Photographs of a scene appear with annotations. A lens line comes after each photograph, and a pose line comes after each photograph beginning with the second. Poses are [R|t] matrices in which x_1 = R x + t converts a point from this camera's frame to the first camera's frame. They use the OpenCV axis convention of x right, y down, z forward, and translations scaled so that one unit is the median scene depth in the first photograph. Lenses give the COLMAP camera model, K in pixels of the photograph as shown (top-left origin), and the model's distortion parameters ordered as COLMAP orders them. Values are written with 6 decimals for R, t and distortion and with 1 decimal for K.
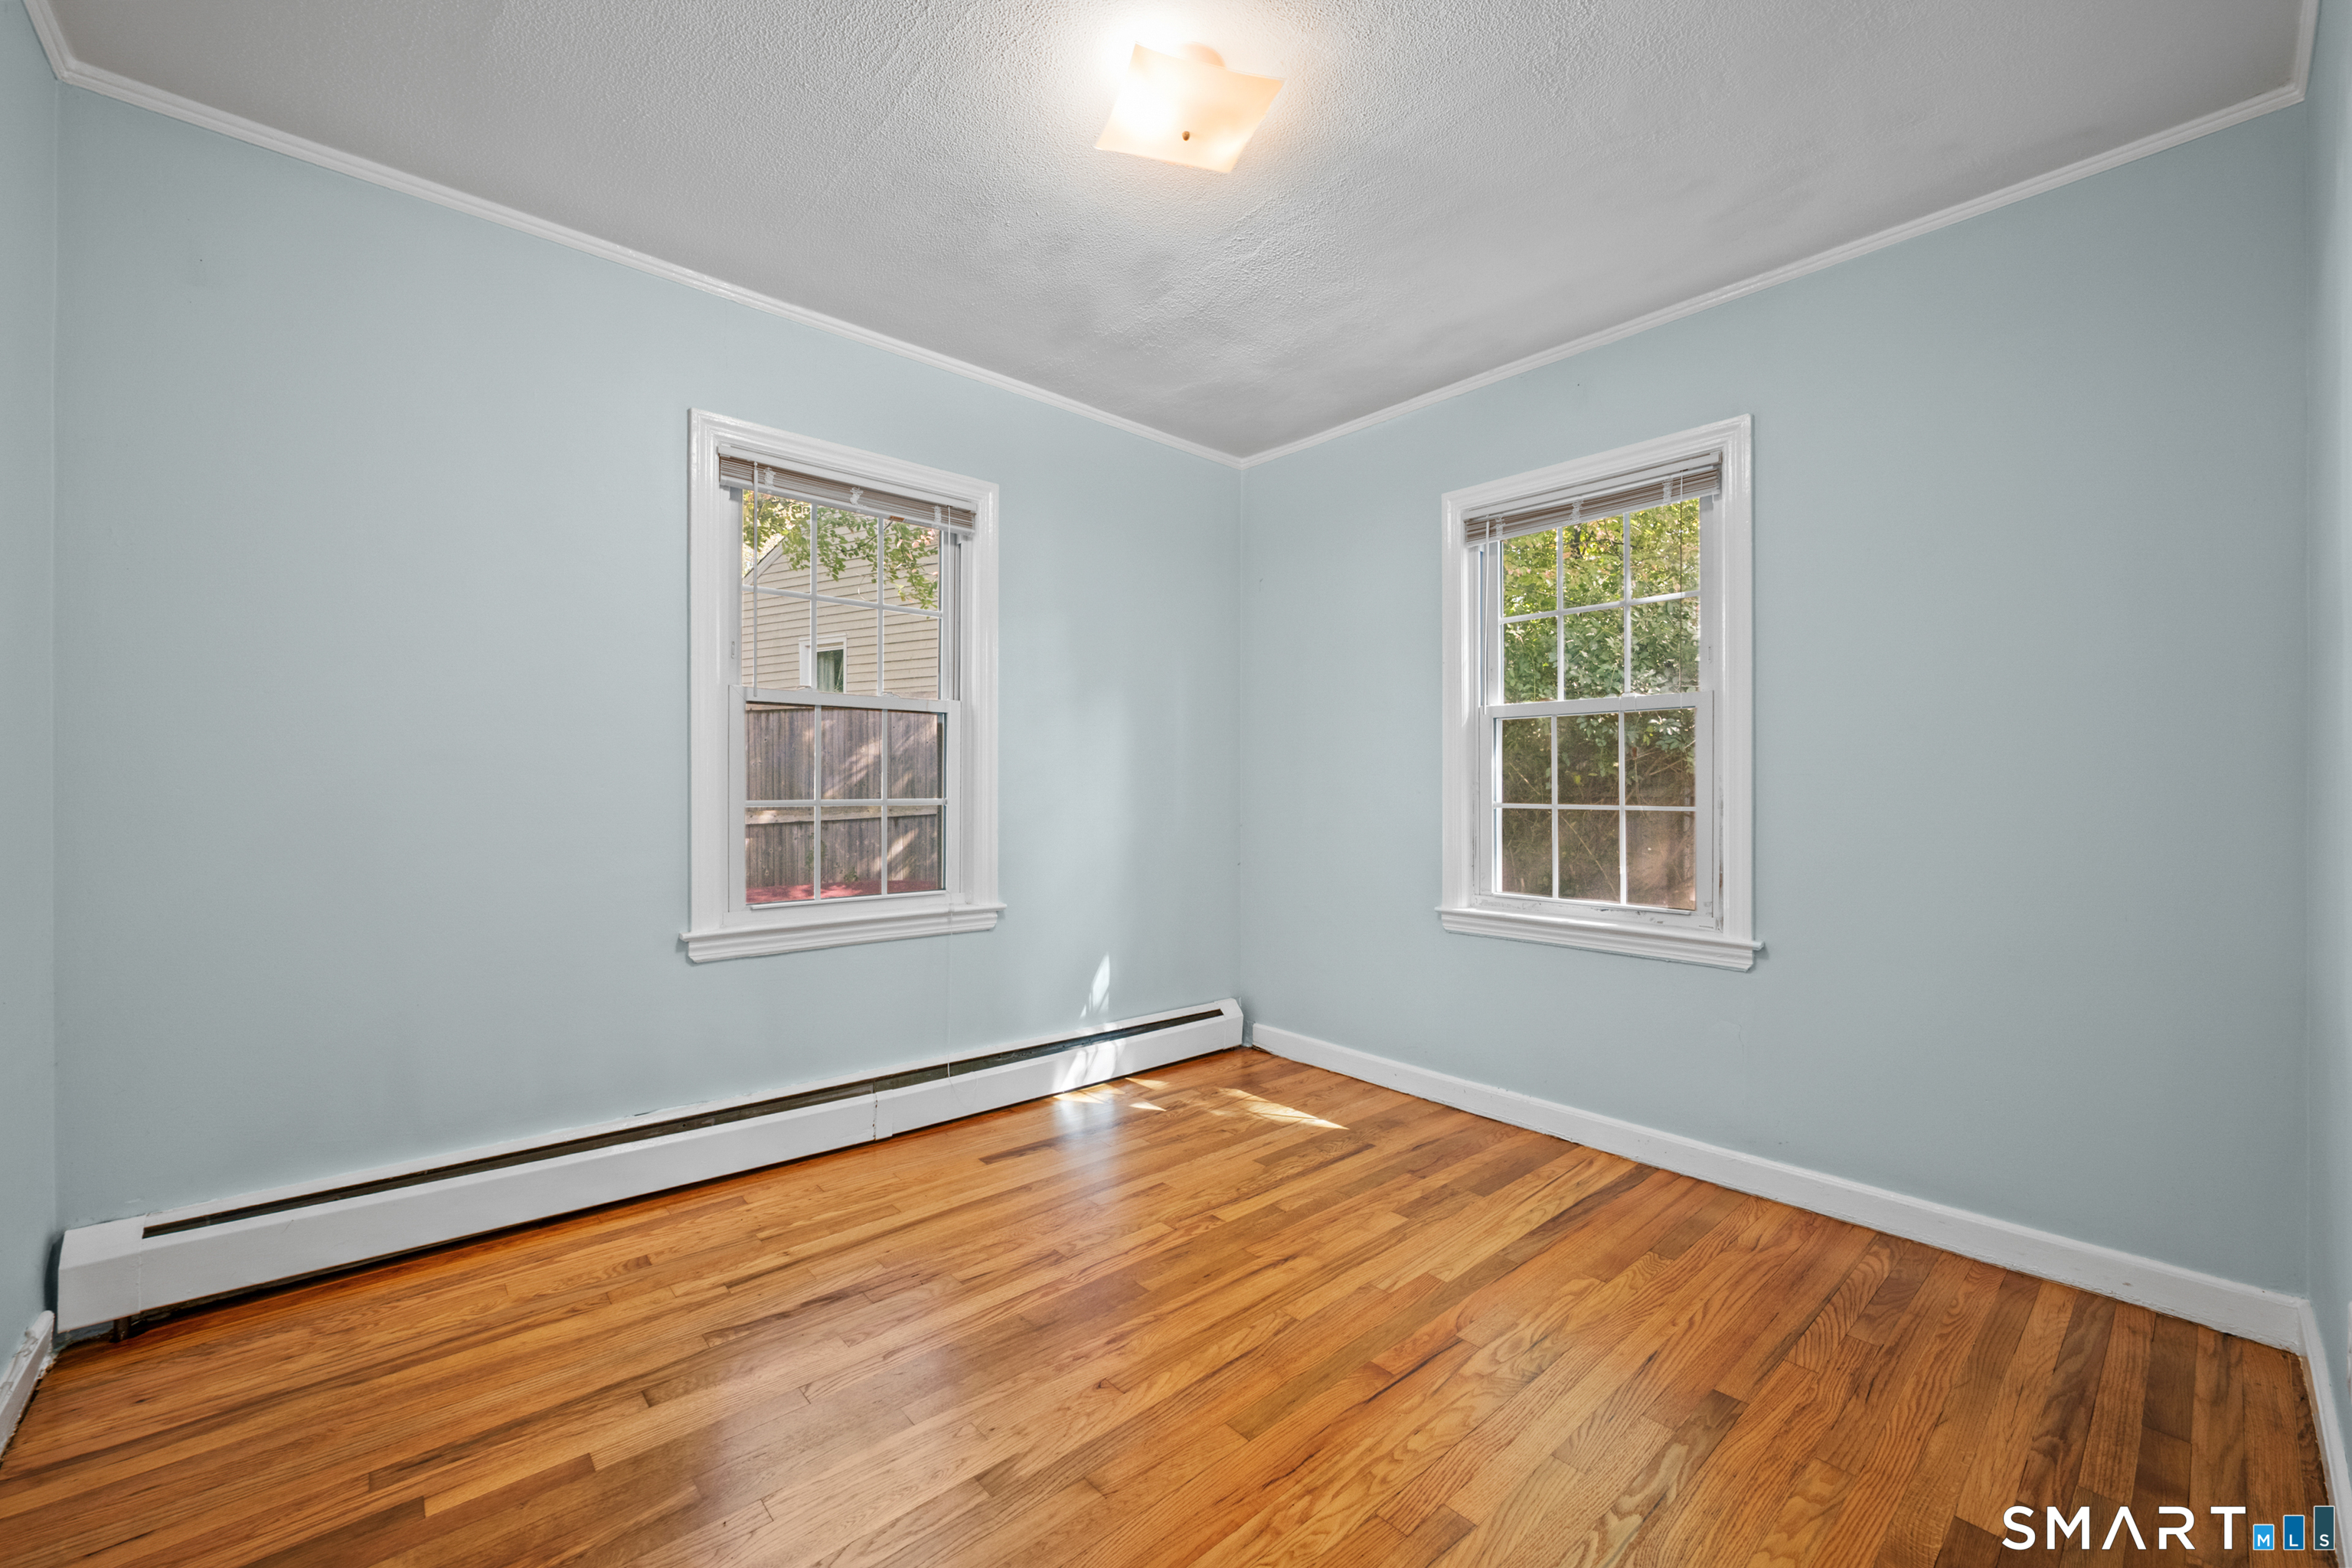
lens RADIAL K [[933.7, 0, 1164.3], [0, 933.7, 786.4], [0, 0, 1]] dist [-0.003956, -0.000118]
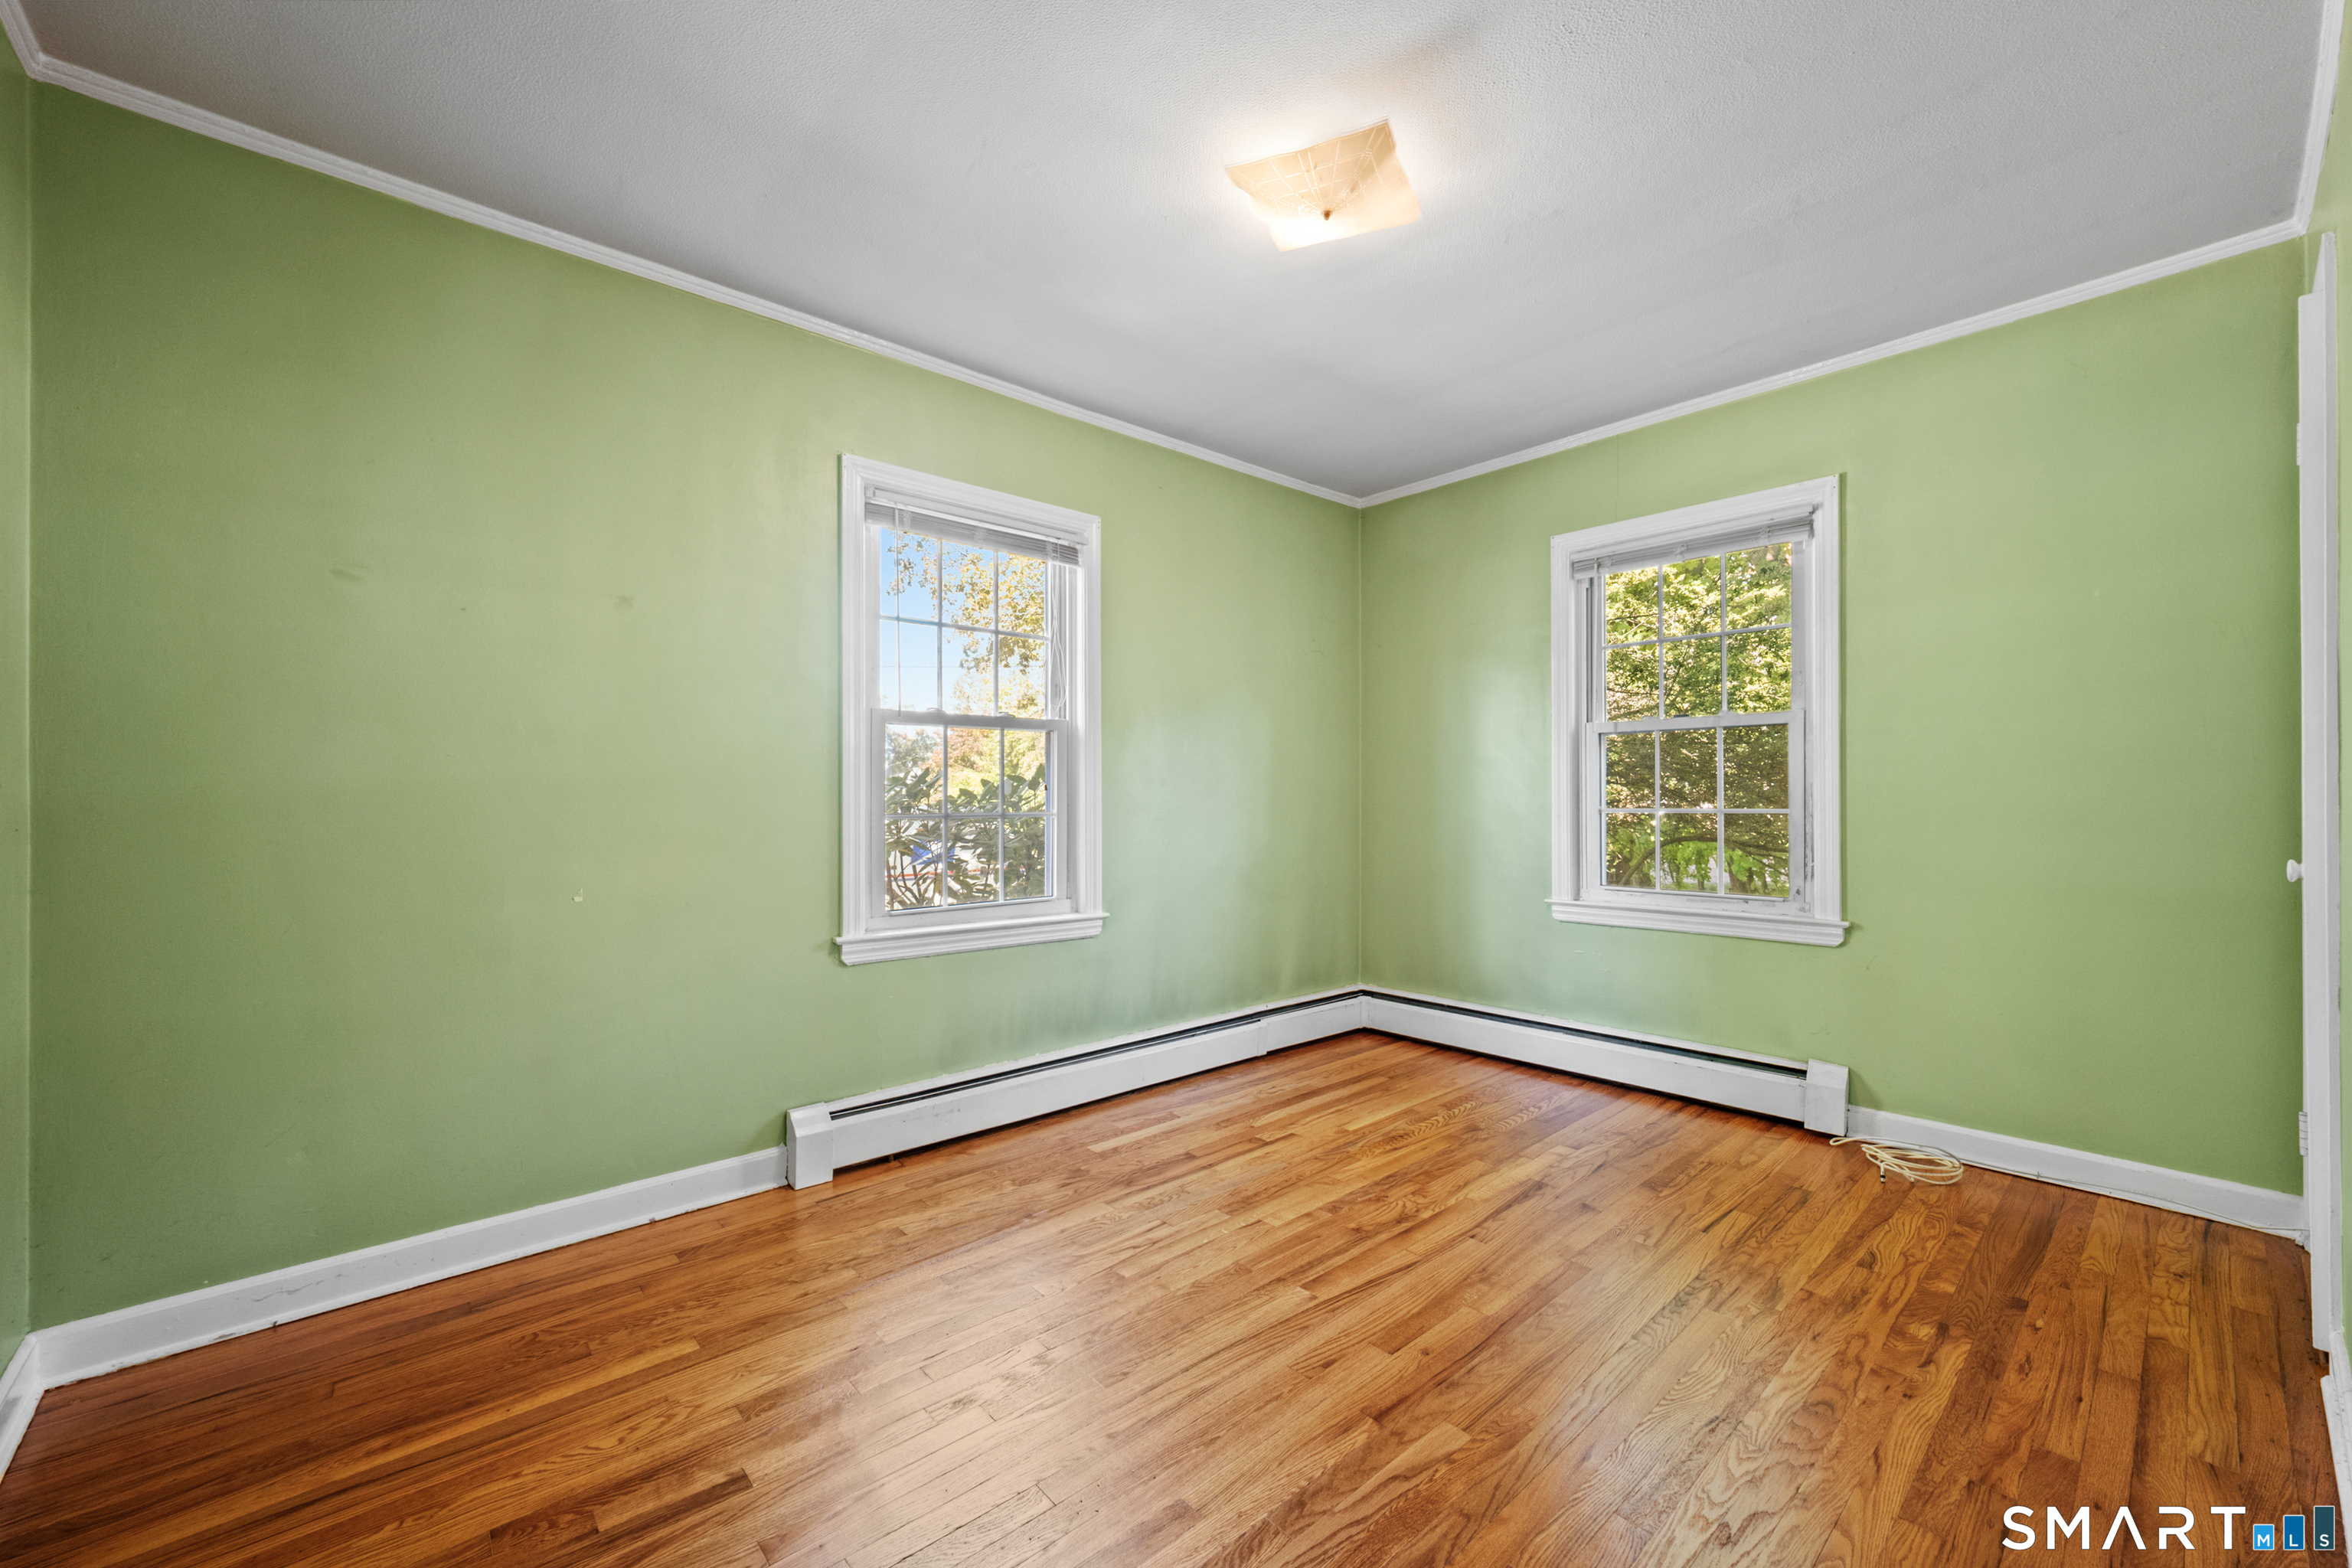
lens RADIAL K [[933.7, 0, 1185.8], [0, 933.7, 792.0], [0, 0, 1]] dist [-0.003956, -0.000118]
pose [[0.999865, -0.016028, 0.003664, -0.188633], [0.016045, 0.999860, -0.004749, -0.002676], [-0.003587, 0.004807, 0.999982, -0.159928]]
